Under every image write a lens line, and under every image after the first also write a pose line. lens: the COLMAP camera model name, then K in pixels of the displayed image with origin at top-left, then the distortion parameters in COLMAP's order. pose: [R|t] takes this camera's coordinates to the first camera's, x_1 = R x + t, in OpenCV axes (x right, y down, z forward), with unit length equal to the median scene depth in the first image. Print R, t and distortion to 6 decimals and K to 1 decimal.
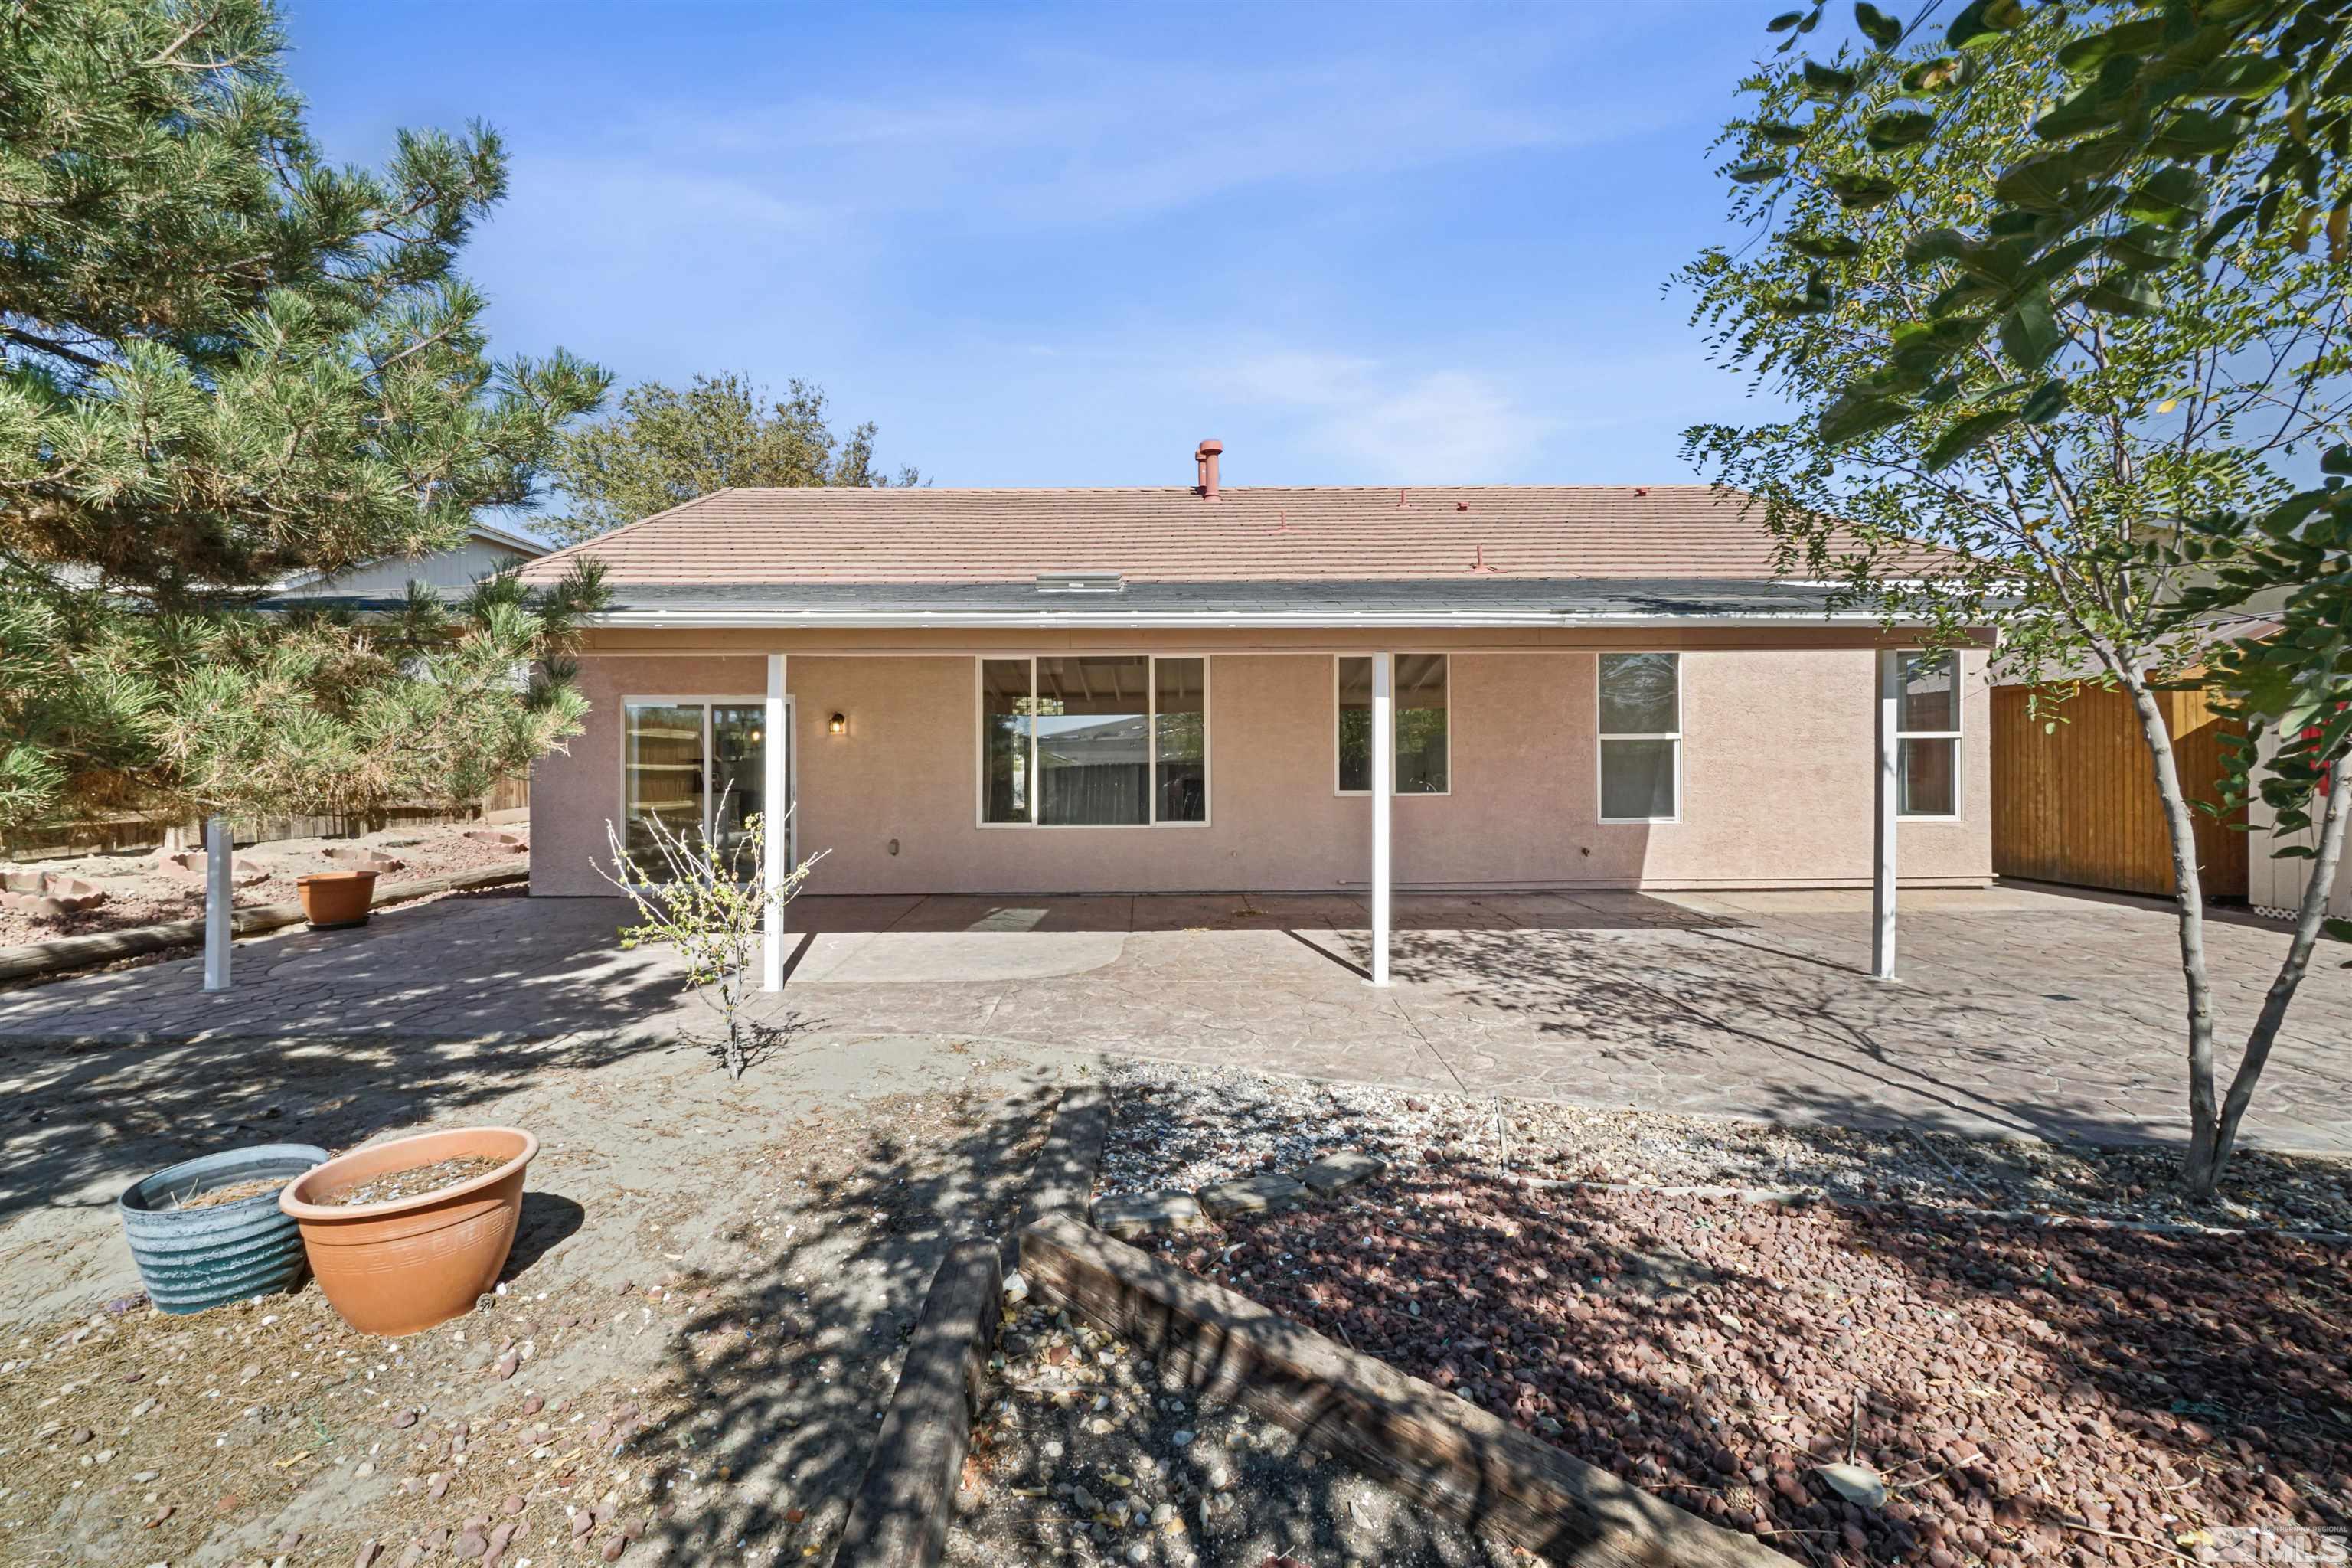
lens RADIAL K [[1038.8, 0, 1176.4], [0, 1038.8, 783.6], [0, 0, 1]] dist [0.003381, 0.000846]
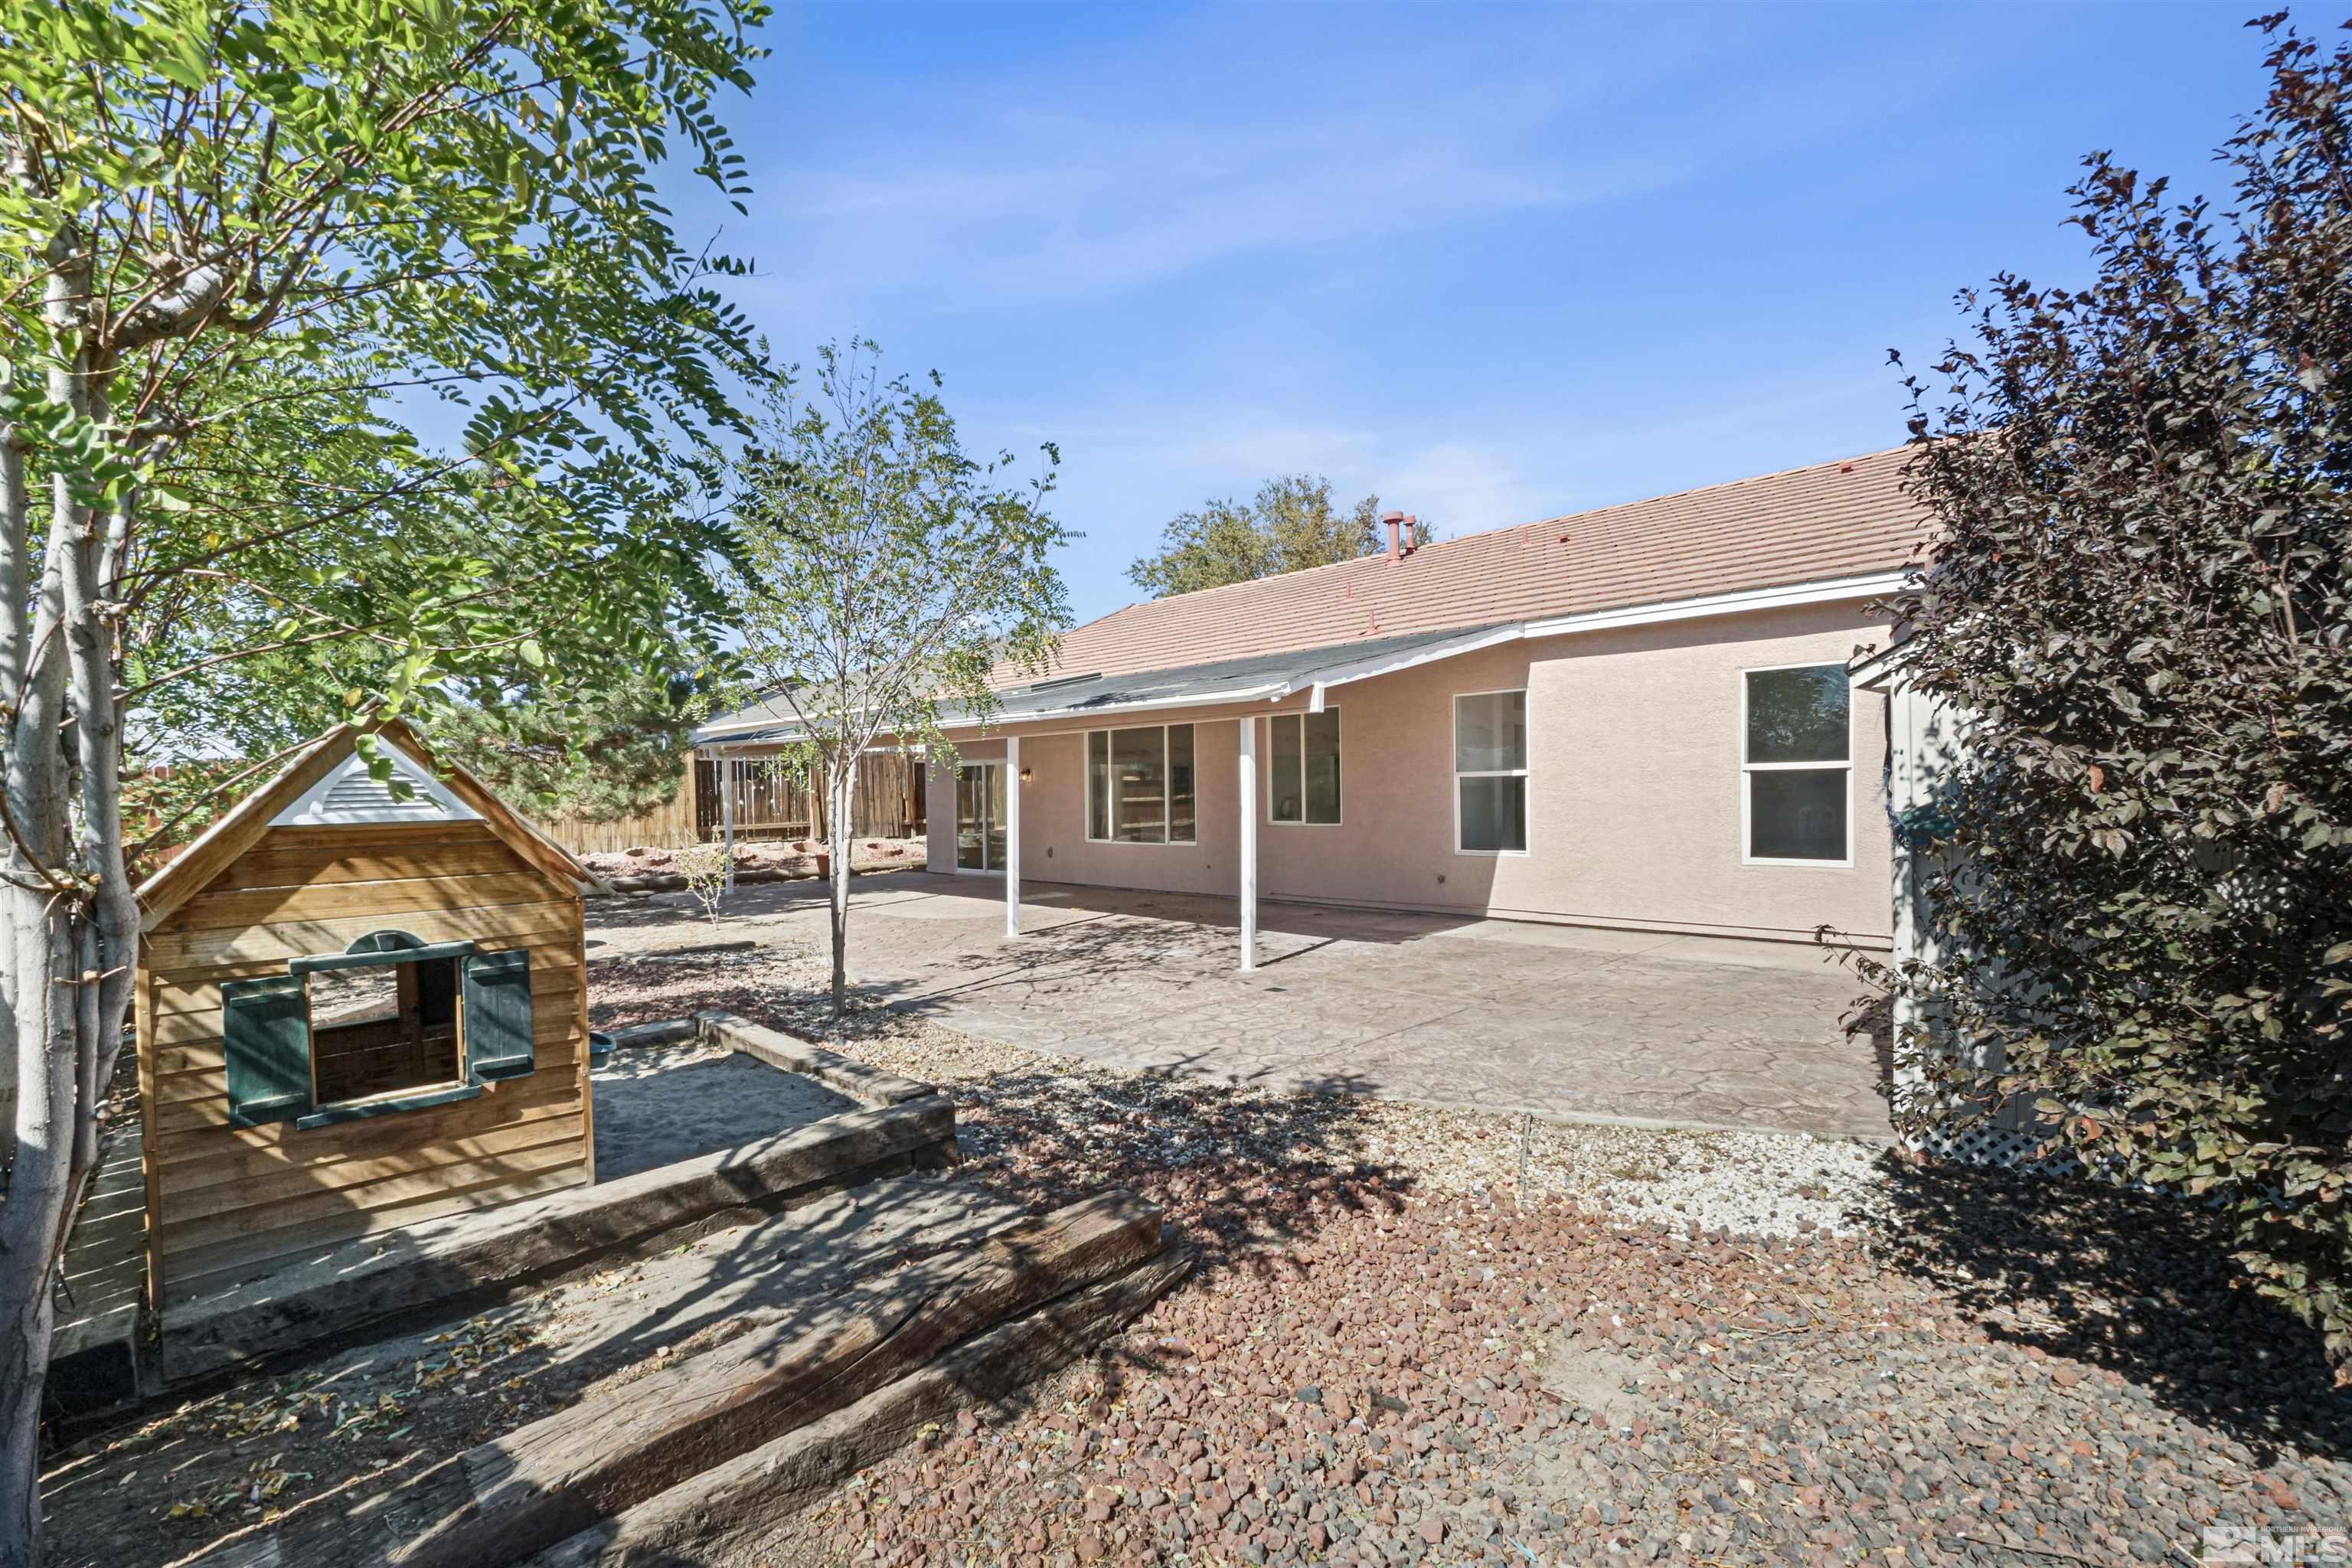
lens RADIAL K [[1038.8, 0, 1182.3], [0, 1038.8, 790.7], [0, 0, 1]] dist [0.003381, 0.000846]
pose [[0.702915, -0.006582, -0.711243, 0.978168], [0.006099, 0.999976, -0.003226, -0.026528], [0.711247, -0.002071, 0.702939, 0.029305]]
